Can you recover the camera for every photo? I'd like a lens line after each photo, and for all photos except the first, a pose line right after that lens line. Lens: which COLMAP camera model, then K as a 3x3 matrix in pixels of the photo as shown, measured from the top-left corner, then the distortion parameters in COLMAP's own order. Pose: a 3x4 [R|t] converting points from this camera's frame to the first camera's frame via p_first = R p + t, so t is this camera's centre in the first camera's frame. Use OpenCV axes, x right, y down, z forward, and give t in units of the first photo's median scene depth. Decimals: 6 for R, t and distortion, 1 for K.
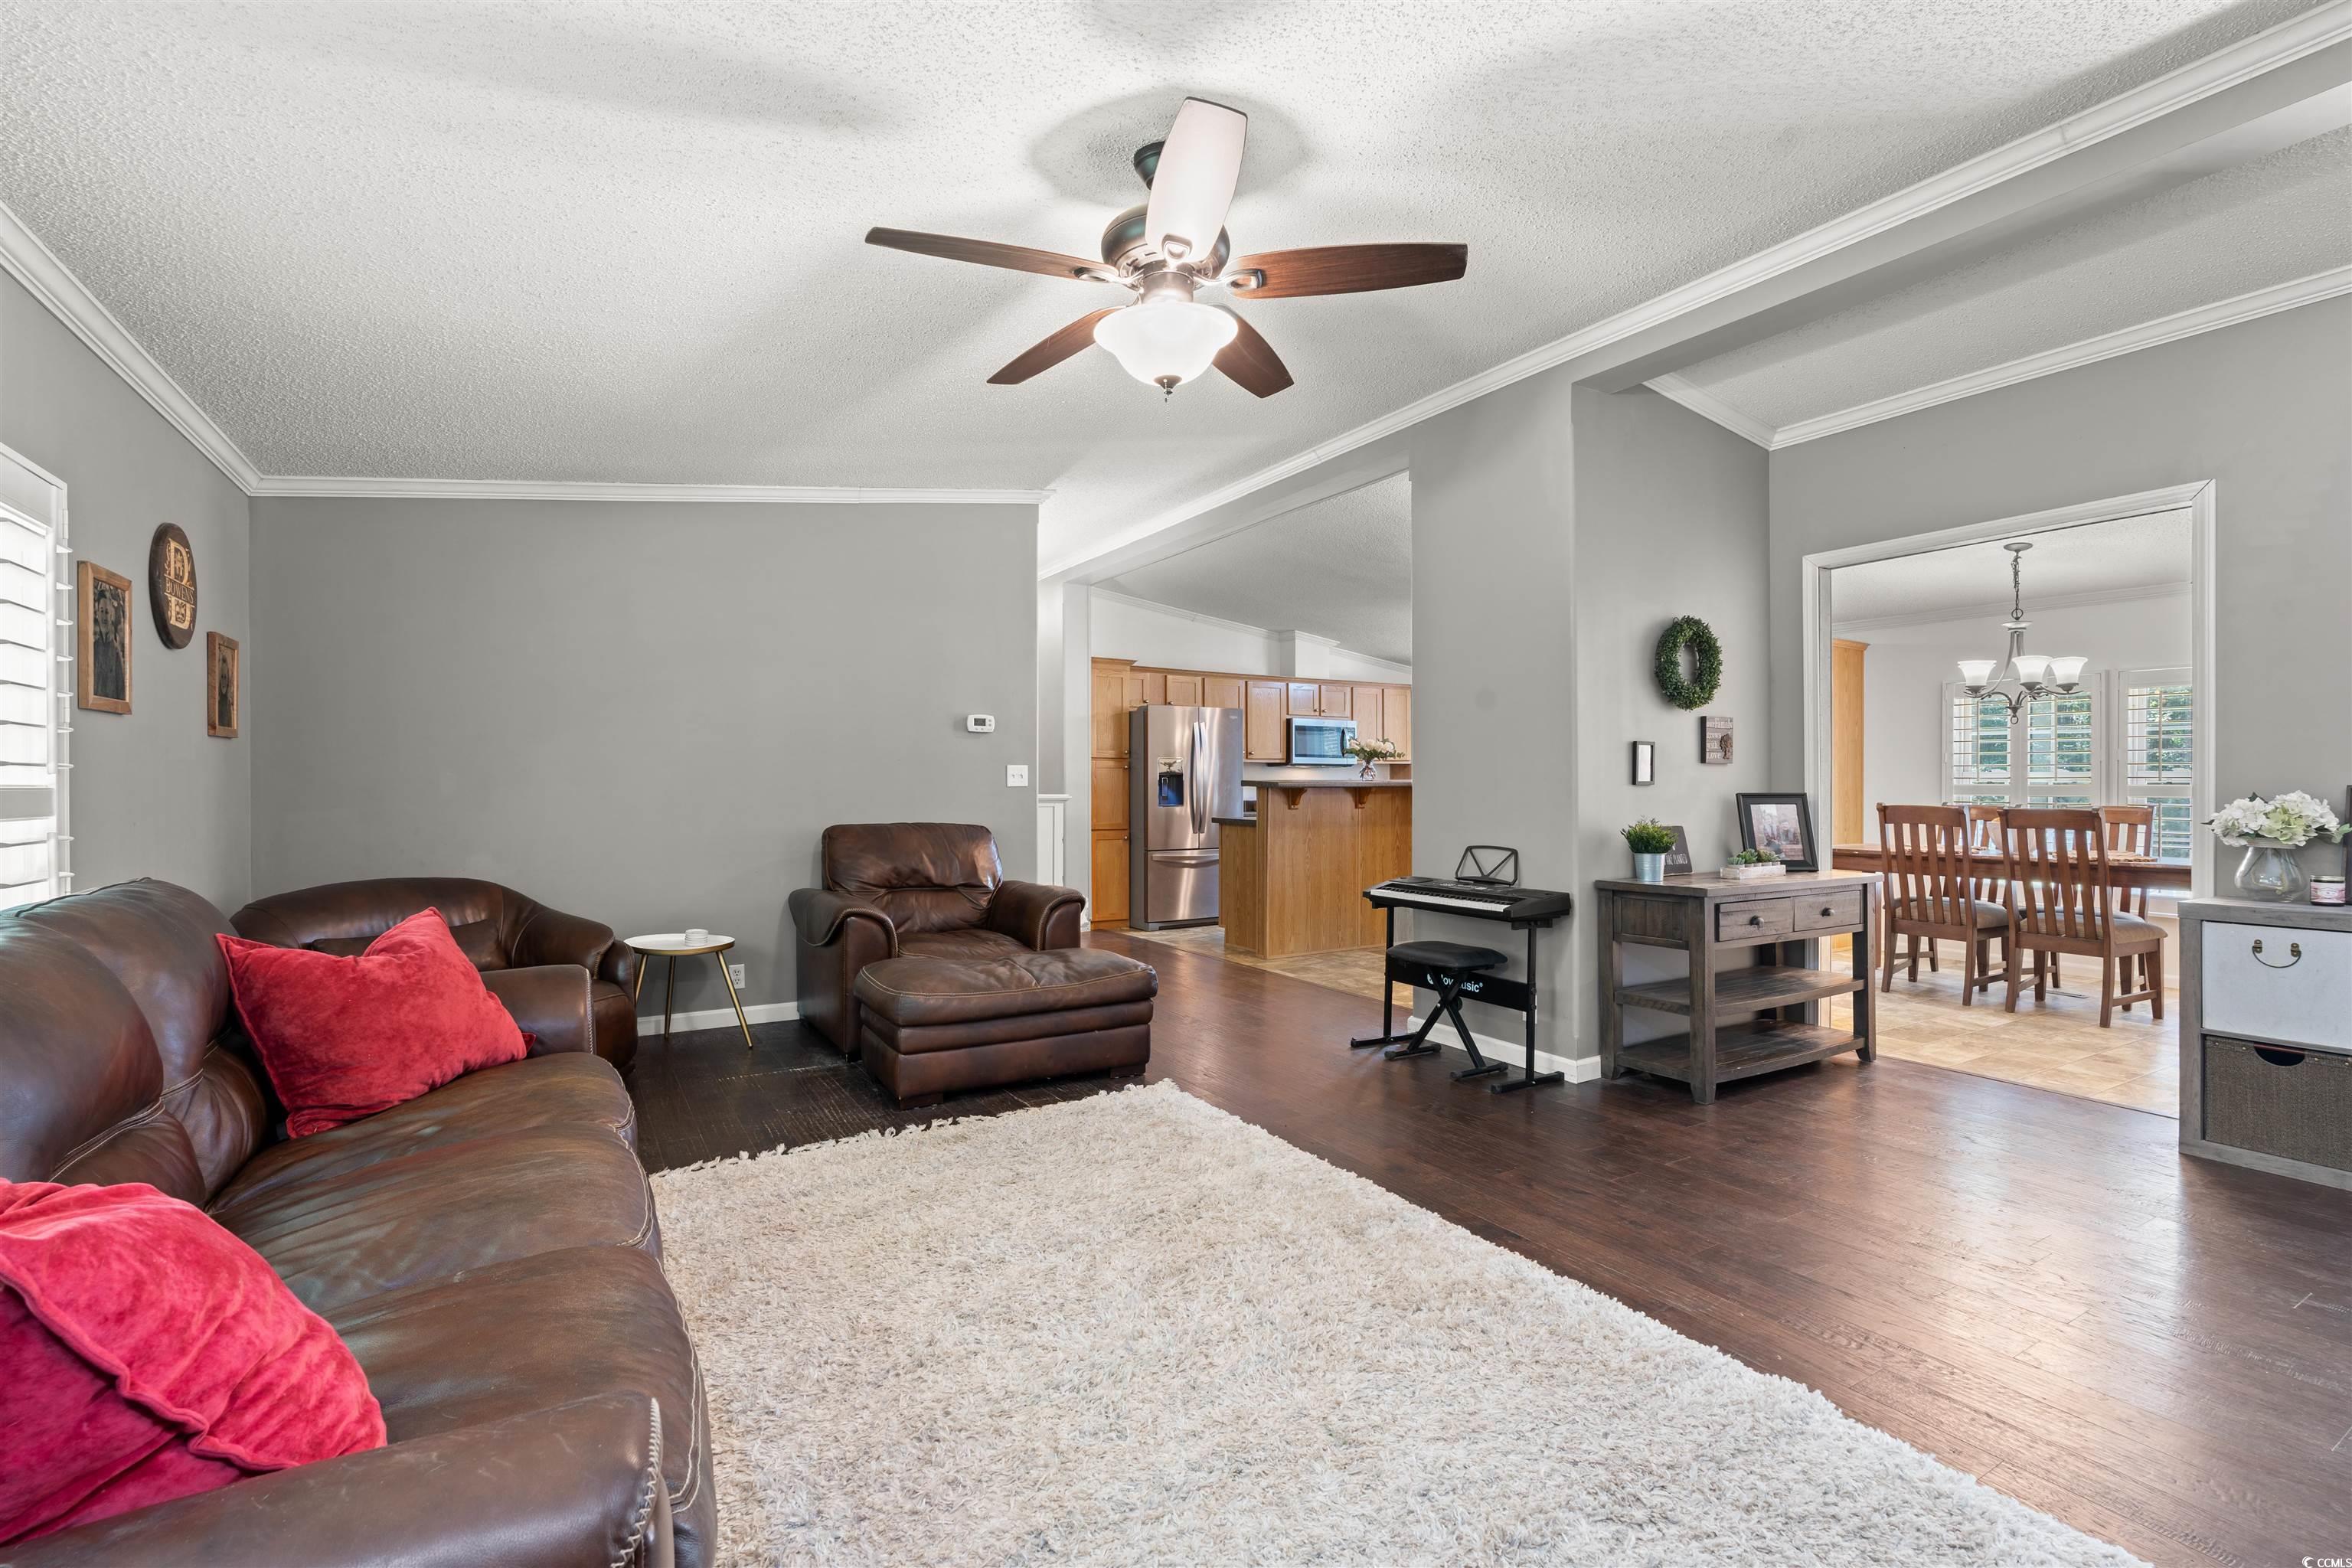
lens RADIAL K [[1039.3, 0, 1182.9], [0, 1039.3, 779.5], [0, 0, 1]] dist [-0.006270, 0.002421]
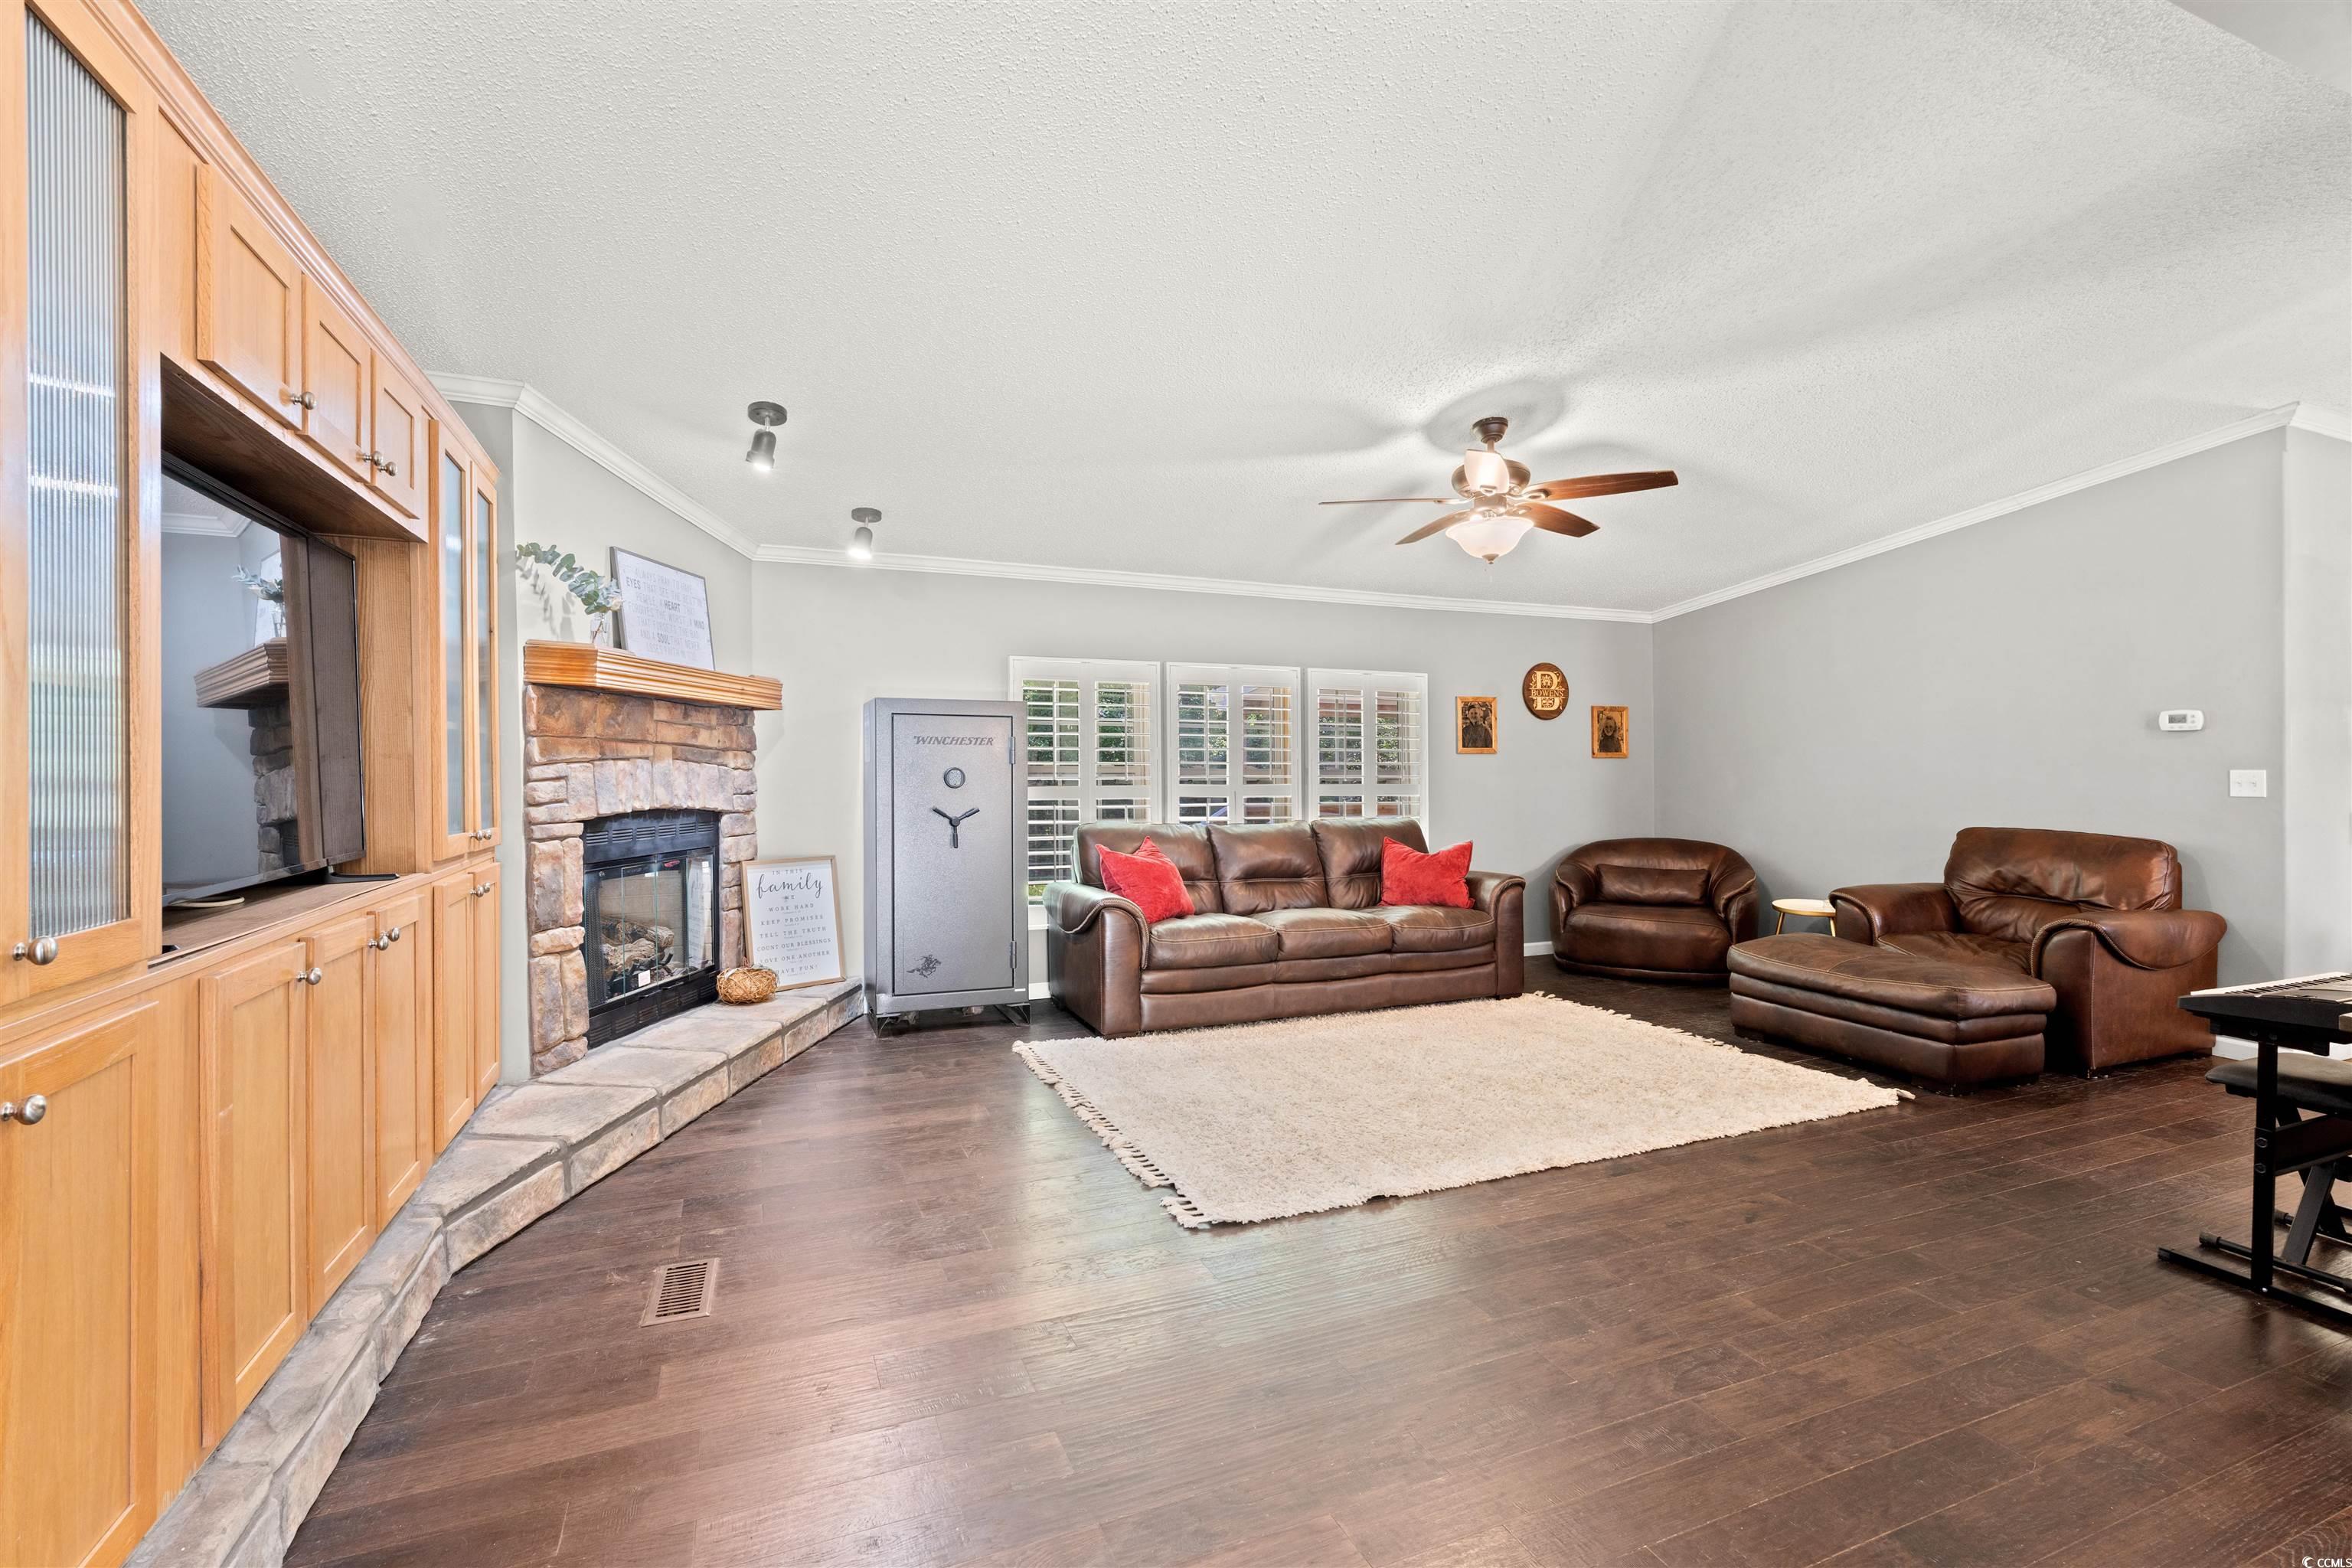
lens RADIAL K [[1039.3, 0, 1174.9], [0, 1039.3, 768.9], [0, 0, 1]] dist [-0.006270, 0.002421]
pose [[-0.147046, 0.002387, -0.989127, 1.068342], [-0.000769, 0.999997, 0.002528, -0.022843], [0.989129, 0.001132, -0.147044, 0.451100]]
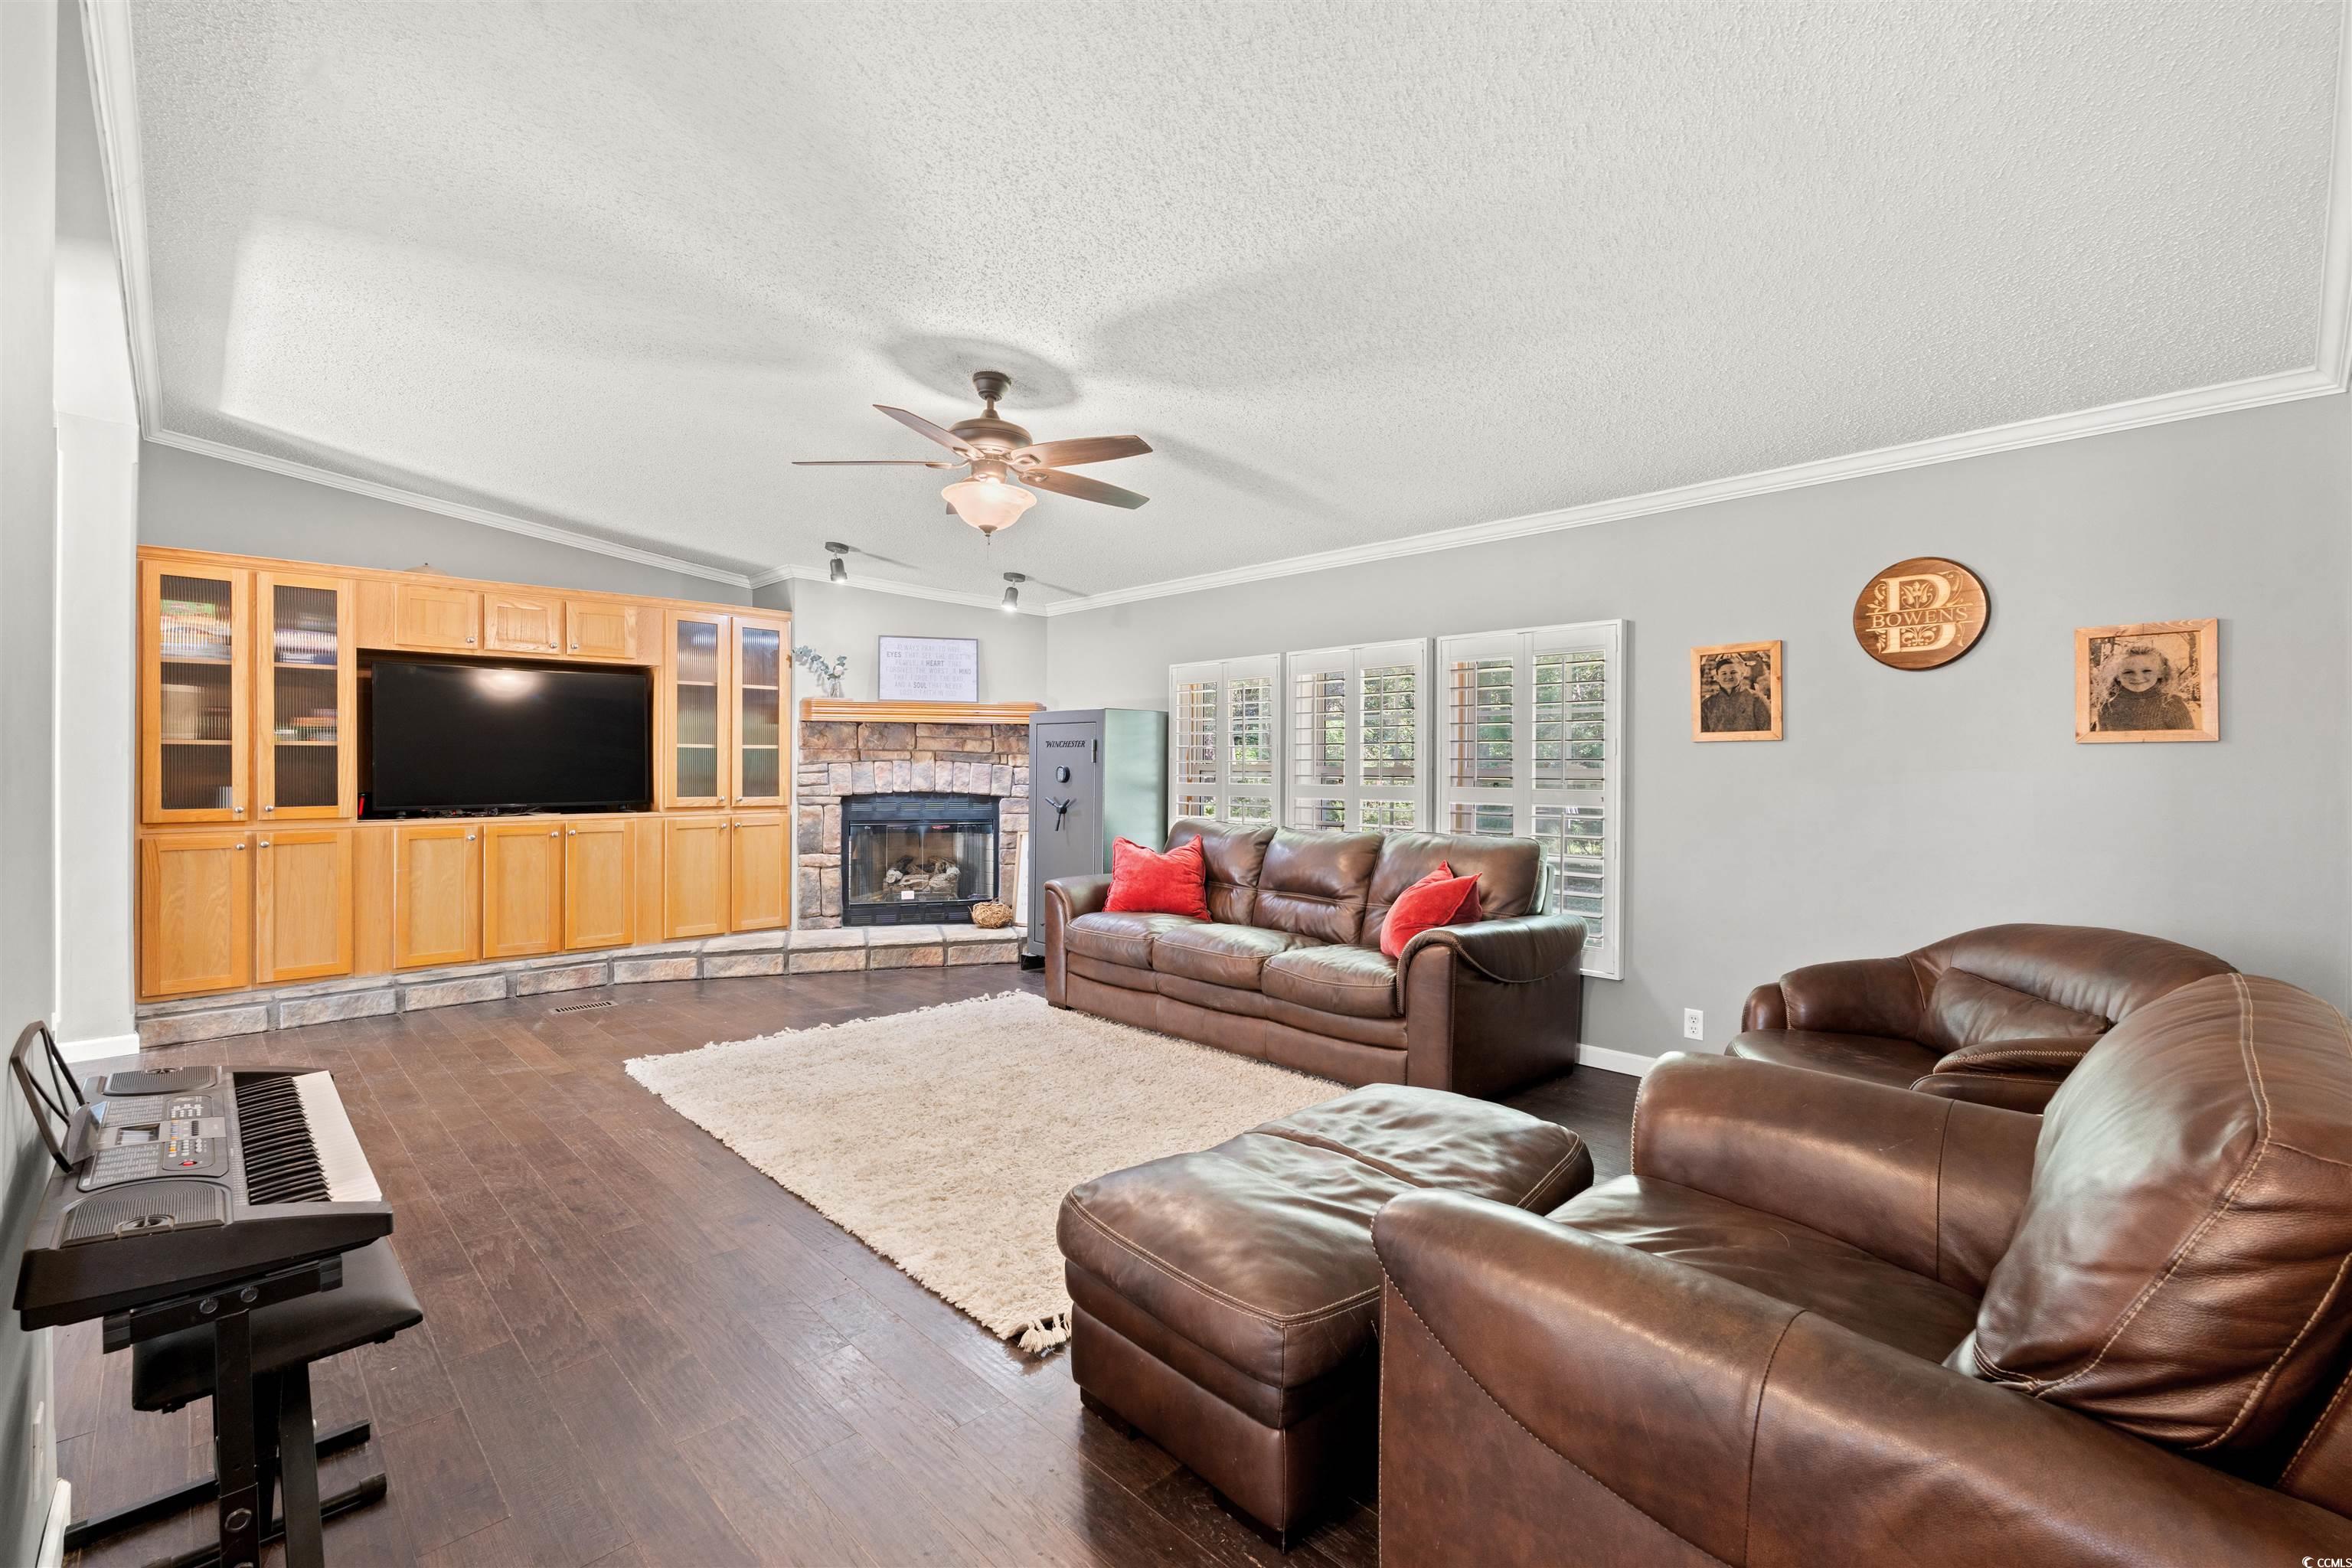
lens RADIAL K [[1039.3, 0, 1190.0], [0, 1039.3, 779.4], [0, 0, 1]] dist [-0.006270, 0.002421]
pose [[-0.973656, 0.002810, -0.228004, 0.028349], [0.000199, 0.999934, 0.011475, -0.018683], [0.228021, 0.011128, -0.973593, 1.560197]]
